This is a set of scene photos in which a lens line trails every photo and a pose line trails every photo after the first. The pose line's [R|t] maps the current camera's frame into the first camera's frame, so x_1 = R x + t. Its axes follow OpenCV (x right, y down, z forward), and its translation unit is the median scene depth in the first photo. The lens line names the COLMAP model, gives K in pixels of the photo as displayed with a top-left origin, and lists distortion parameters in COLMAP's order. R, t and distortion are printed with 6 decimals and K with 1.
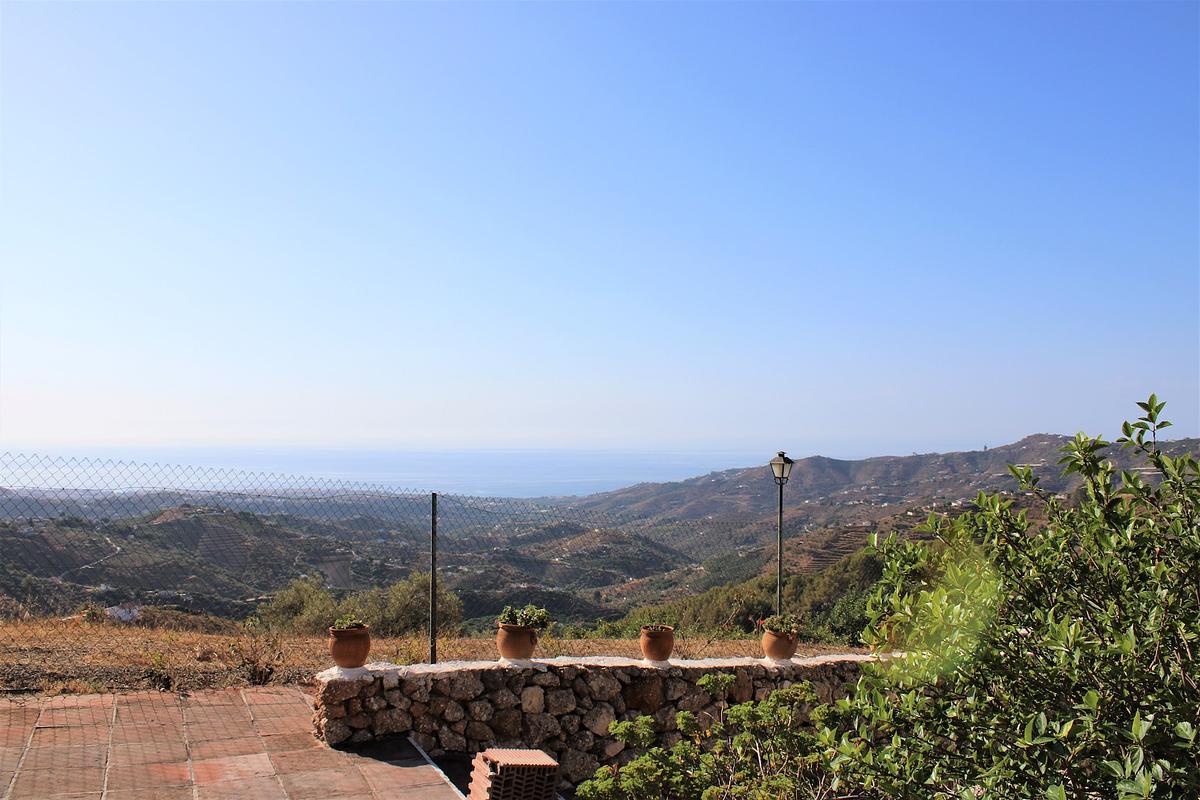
lens RADIAL K [[979.9, 0, 595.2], [0, 979.9, 387.7], [0, 0, 1]] dist [-0.148620, 0.105366]
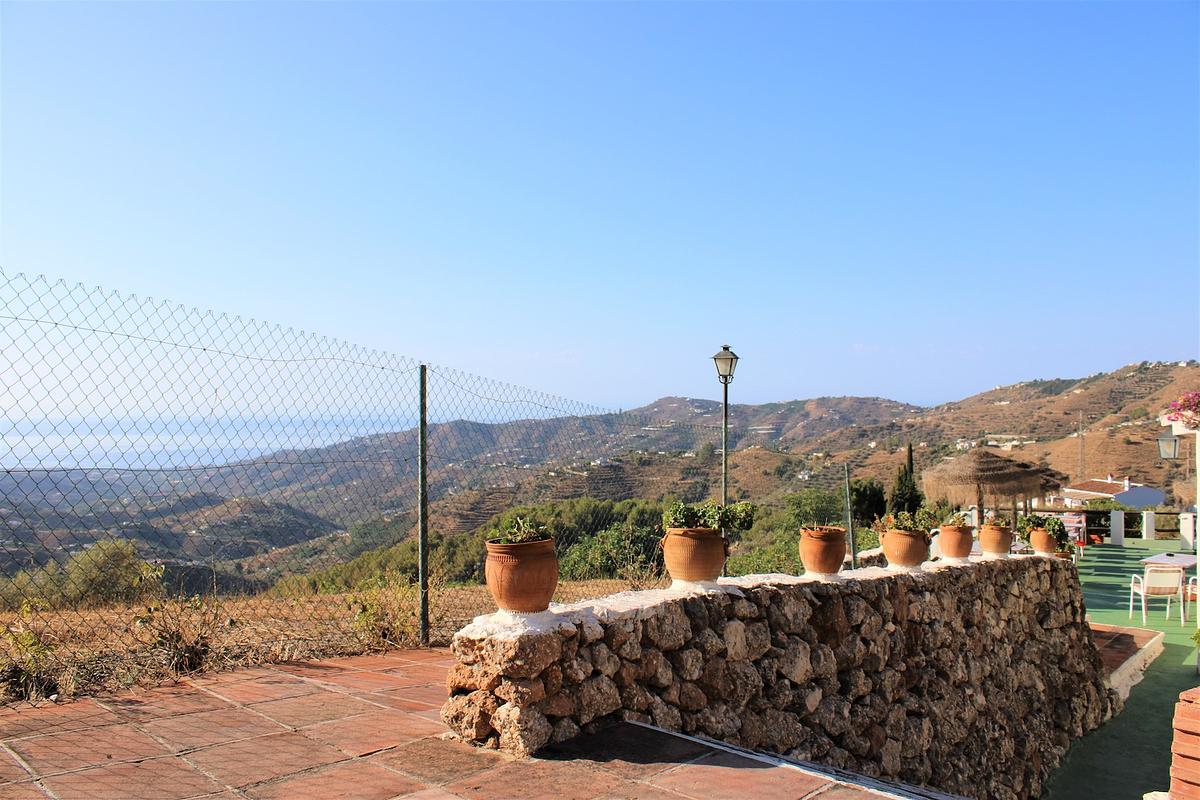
lens RADIAL K [[979.9, 0, 597.1], [0, 979.9, 399.4], [0, 0, 1]] dist [-0.148620, 0.105366]
pose [[0.934636, -0.007955, 0.355516, -0.216929], [-0.009341, 0.998856, 0.046906, 0.074255], [-0.355483, -0.047161, 0.933492, 0.243941]]
